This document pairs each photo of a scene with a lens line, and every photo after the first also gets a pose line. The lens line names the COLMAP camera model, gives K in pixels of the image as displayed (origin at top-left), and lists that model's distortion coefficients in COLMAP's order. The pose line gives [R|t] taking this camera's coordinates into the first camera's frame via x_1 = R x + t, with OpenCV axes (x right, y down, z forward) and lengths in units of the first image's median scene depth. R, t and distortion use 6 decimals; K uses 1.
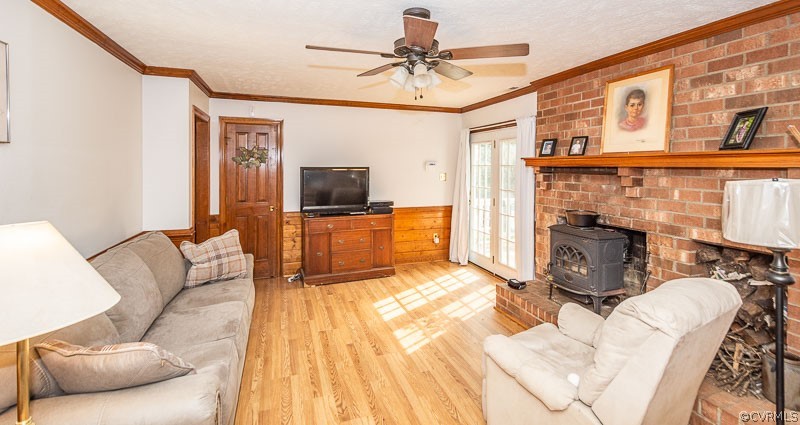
lens RADIAL K [[361.6, 0, 377.0], [0, 361.6, 170.0], [0, 0, 1]] dist [0.009249, -0.001586]
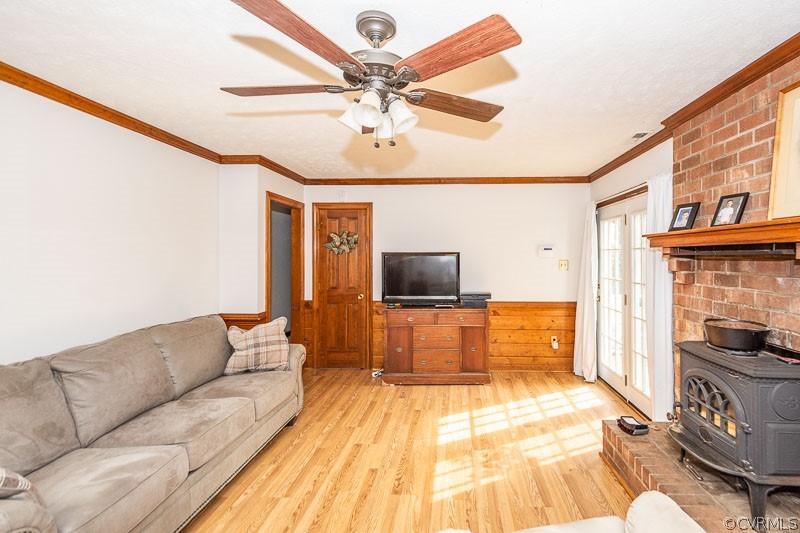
lens RADIAL K [[357.3, 0, 420.1], [0, 357.3, 252.4], [0, 0, 1]] dist [0.014640, -0.003848]
pose [[0.931120, -0.006188, -0.364662, 0.266016], [-0.001844, 0.999763, -0.021675, 0.013992], [0.364709, 0.020854, 0.930888, 0.240638]]
